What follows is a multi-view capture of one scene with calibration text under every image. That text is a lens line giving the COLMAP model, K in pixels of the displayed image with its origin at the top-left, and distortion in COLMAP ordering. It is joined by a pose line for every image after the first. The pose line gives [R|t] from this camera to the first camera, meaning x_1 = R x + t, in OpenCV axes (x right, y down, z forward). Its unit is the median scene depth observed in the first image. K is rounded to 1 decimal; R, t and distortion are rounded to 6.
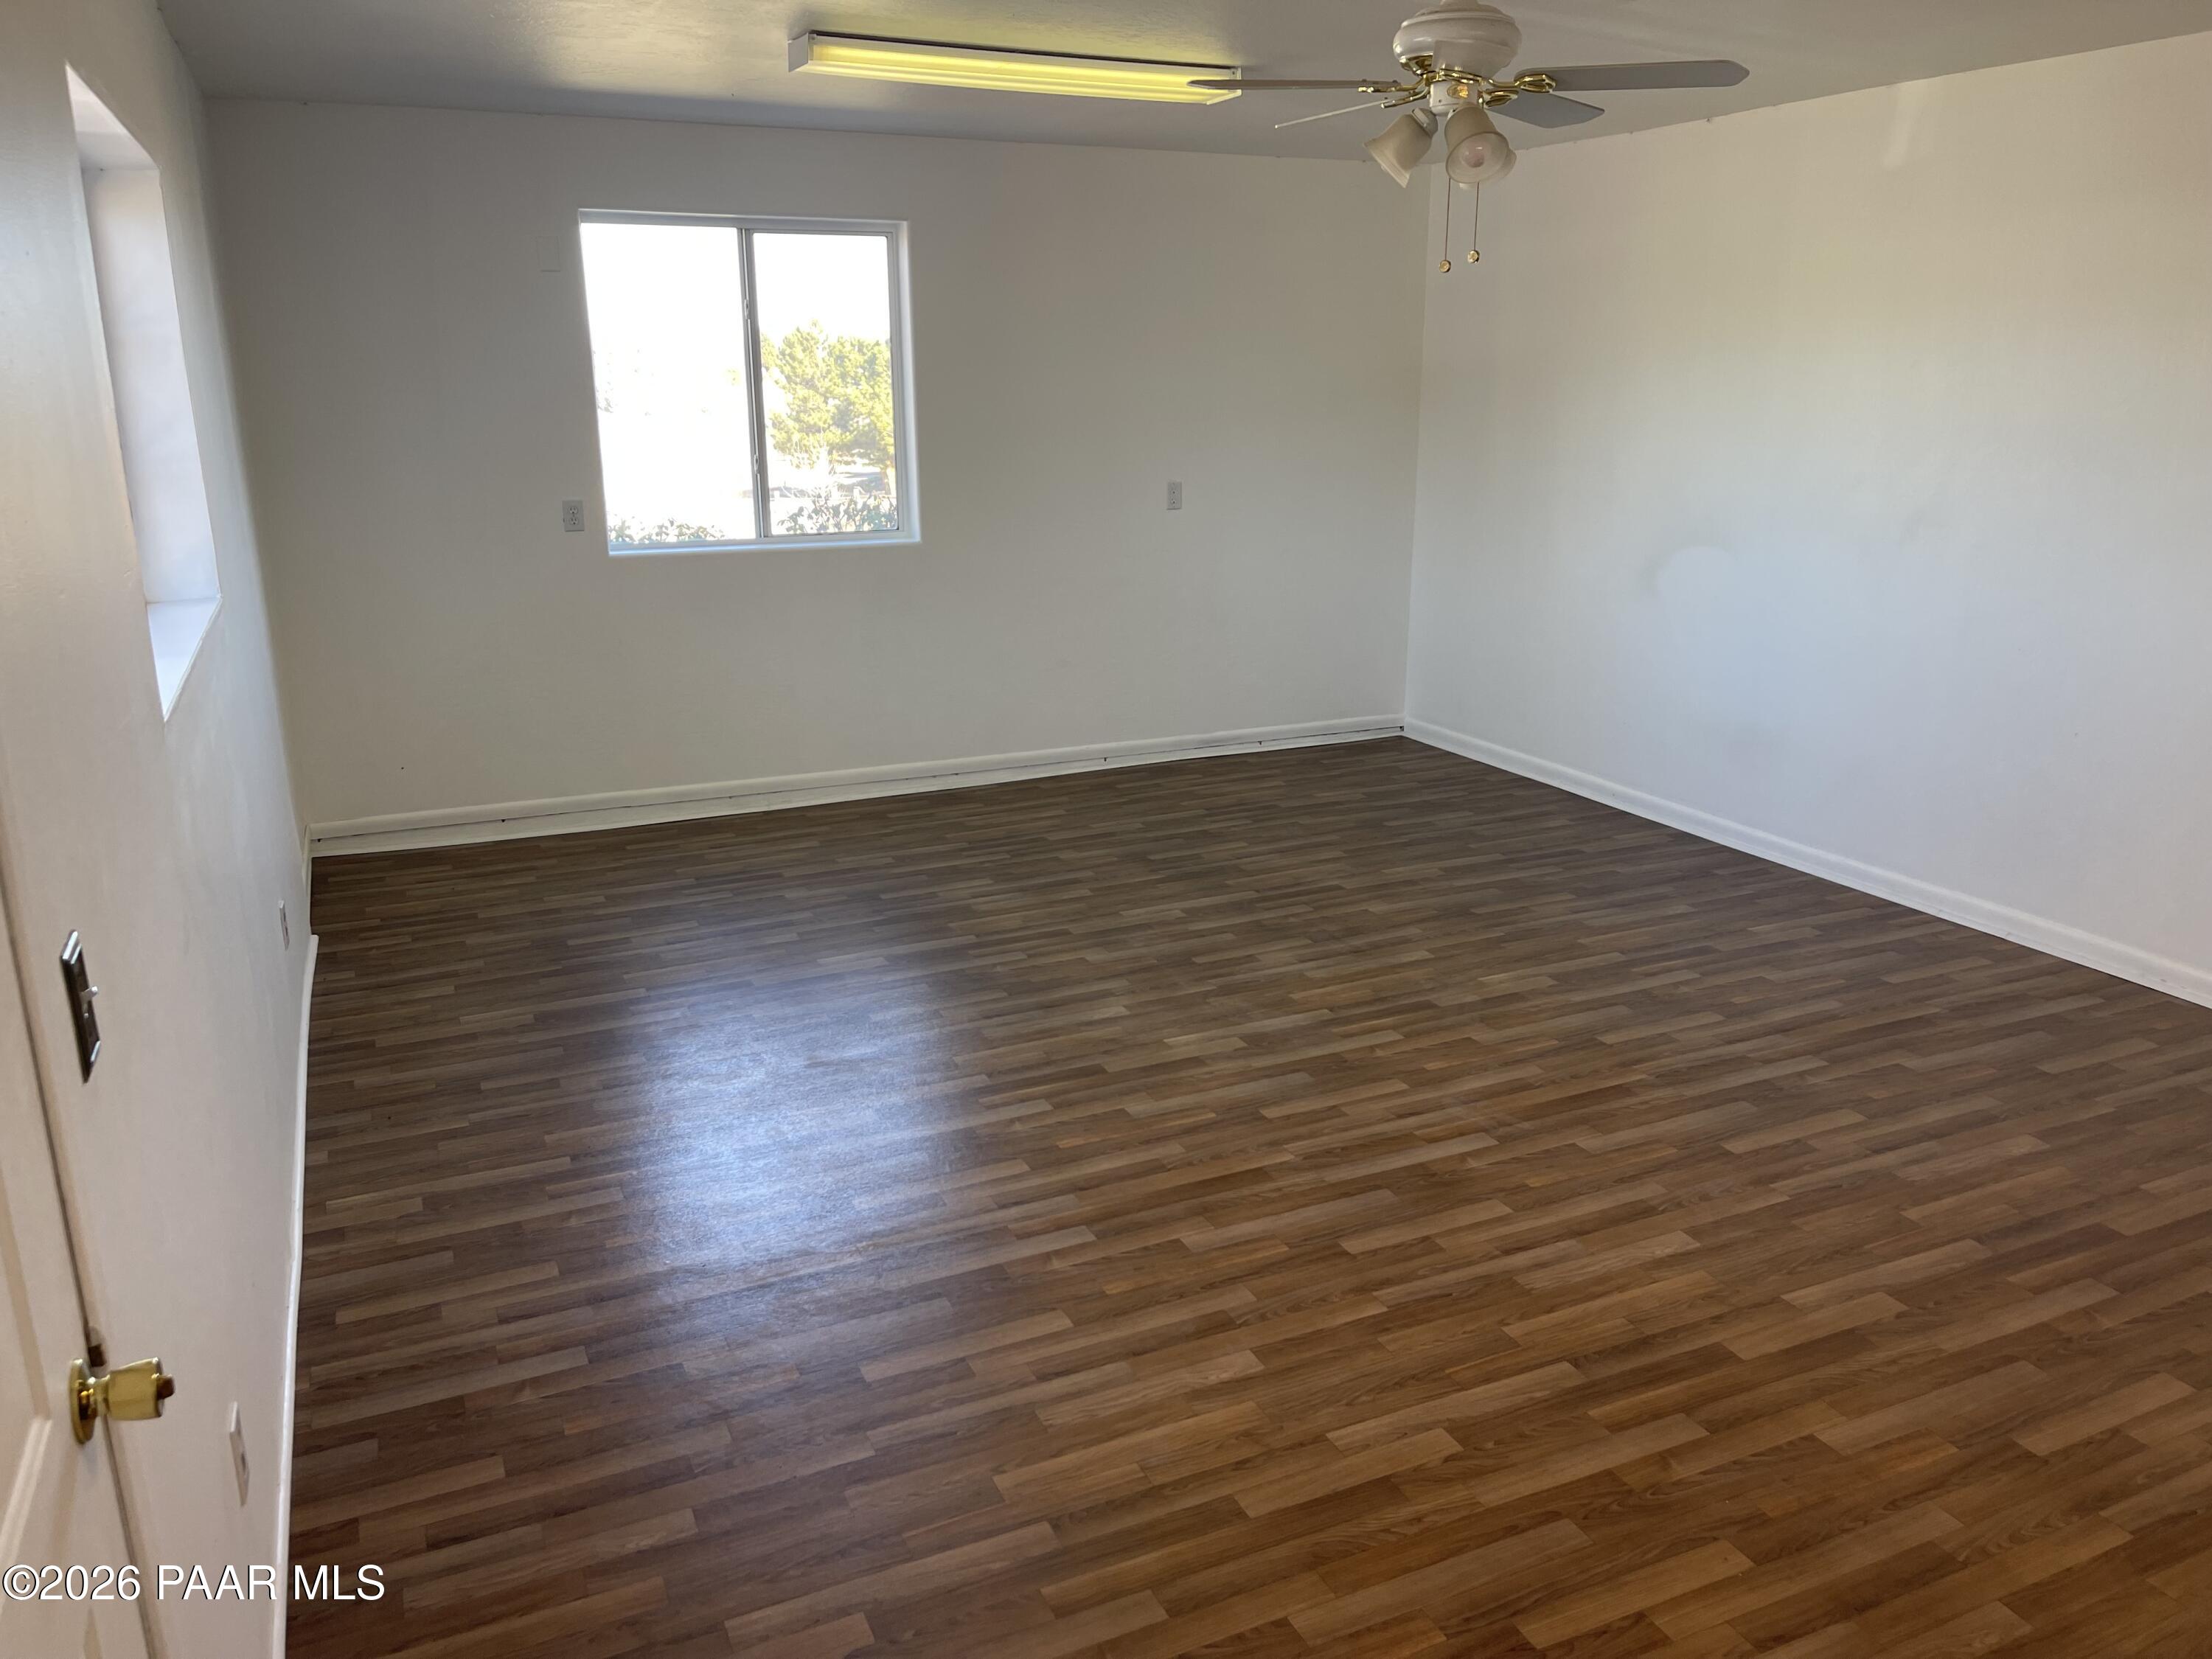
lens RADIAL K [[1662.3, 0, 1105.1], [0, 1662.3, 872.1], [0, 0, 1]] dist [0.062986, -0.086046]
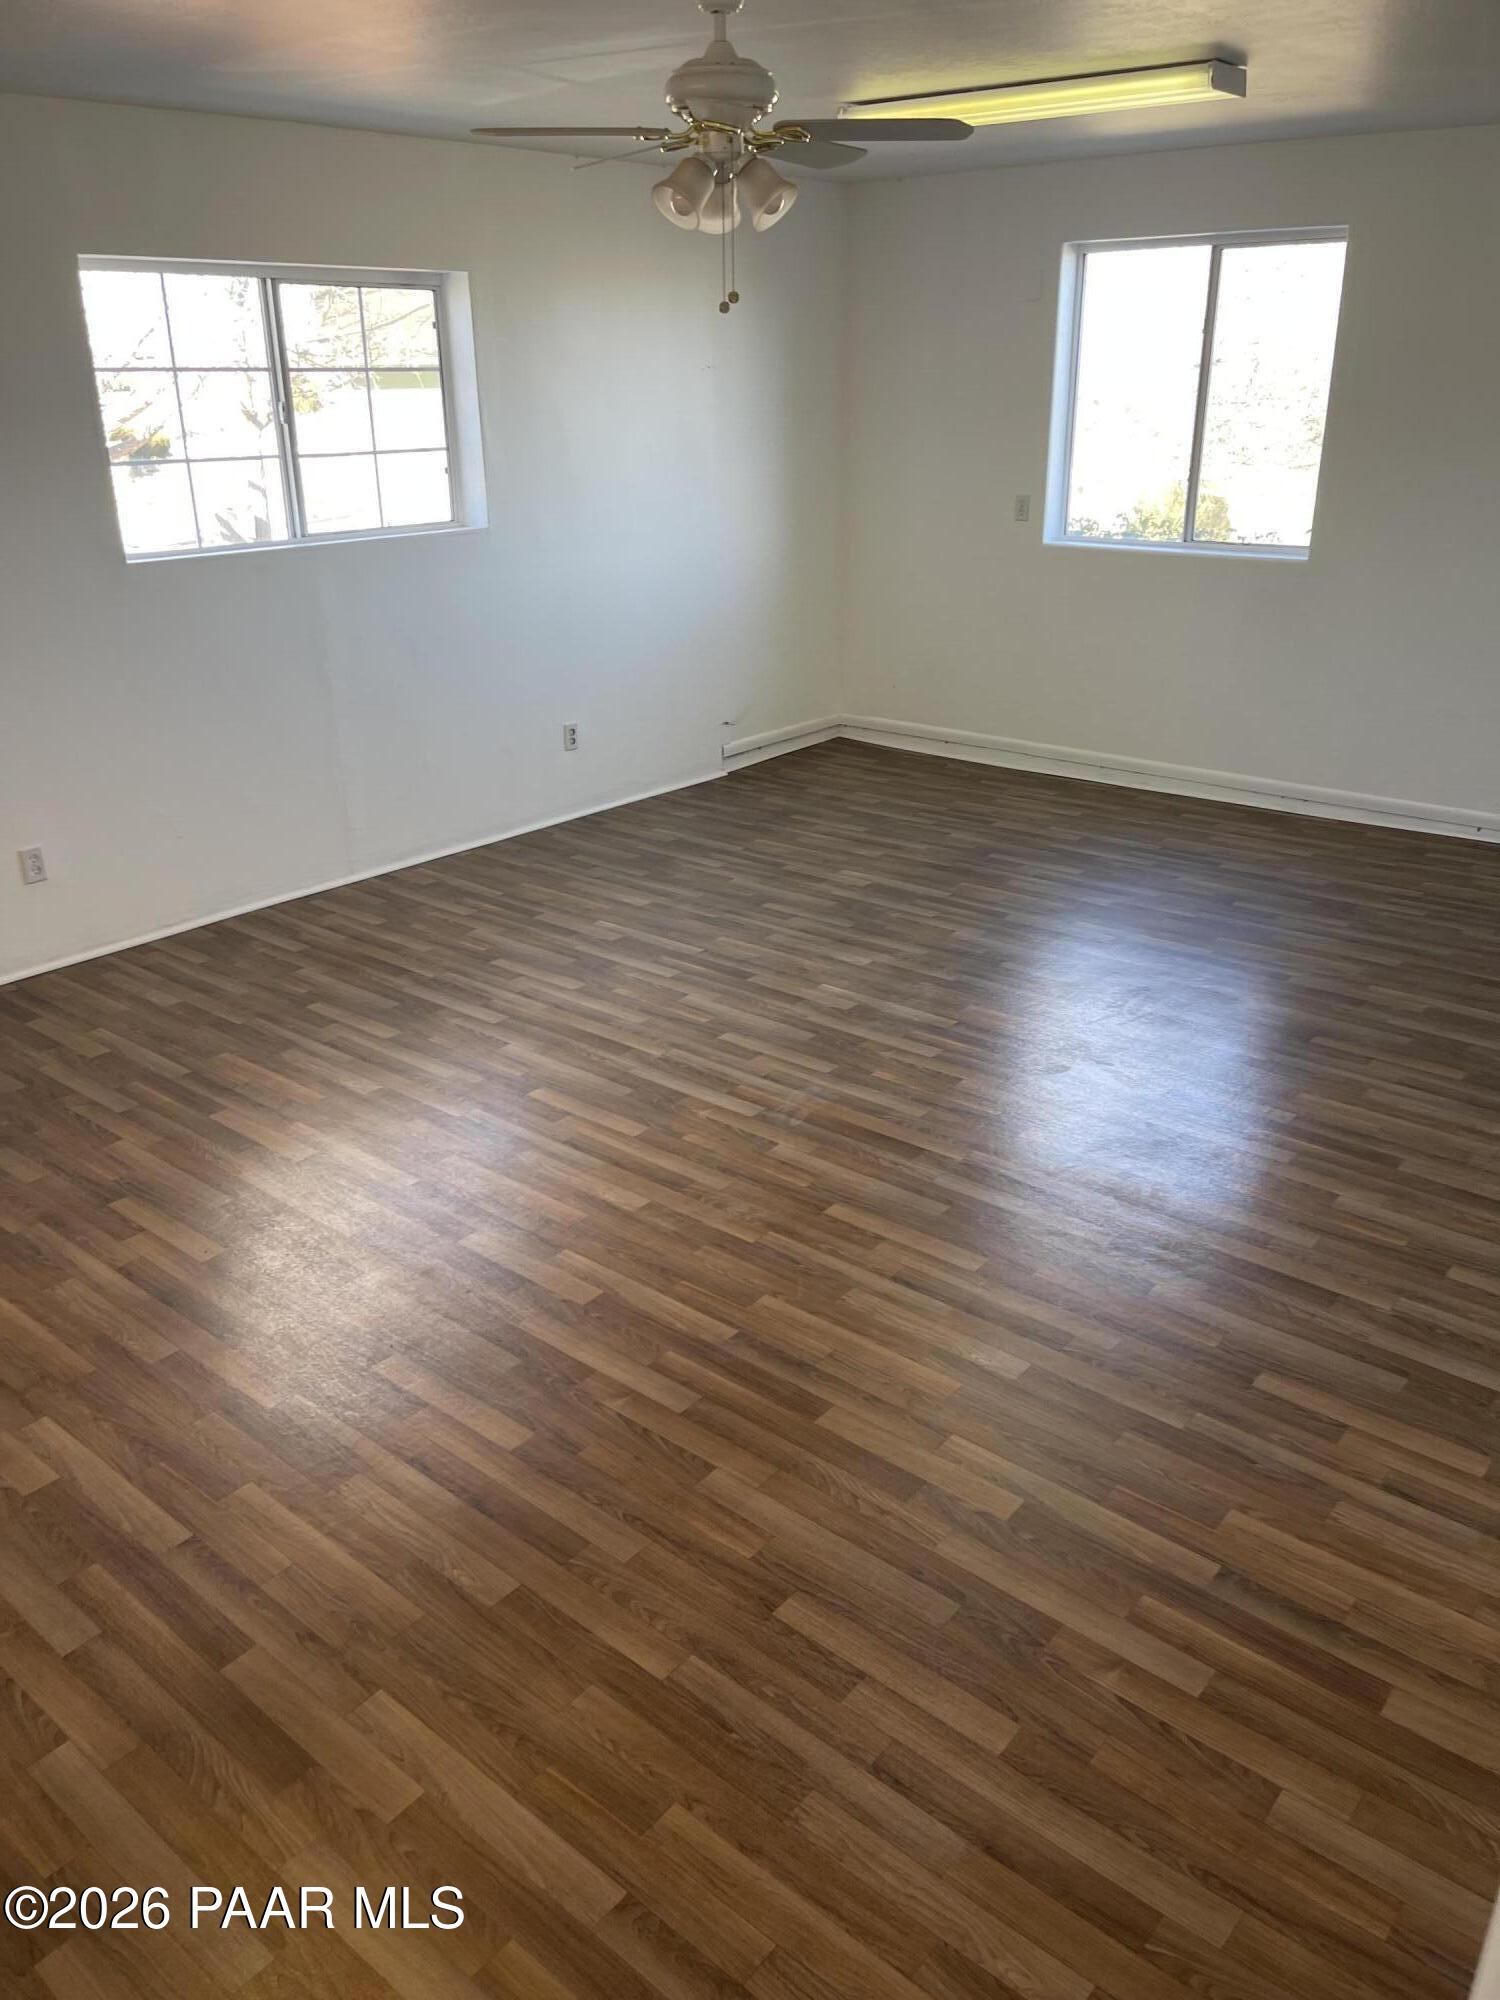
lens RADIAL K [[1626.3, 0, 709.3], [0, 1626.3, 947.7], [0, 0, 1]] dist [0.104480, -0.125369]
pose [[0.399103, 0.307823, -0.863691, 0.839347], [-0.261038, 0.941127, 0.214799, -0.124910], [0.878963, 0.139729, 0.455960, 0.353358]]
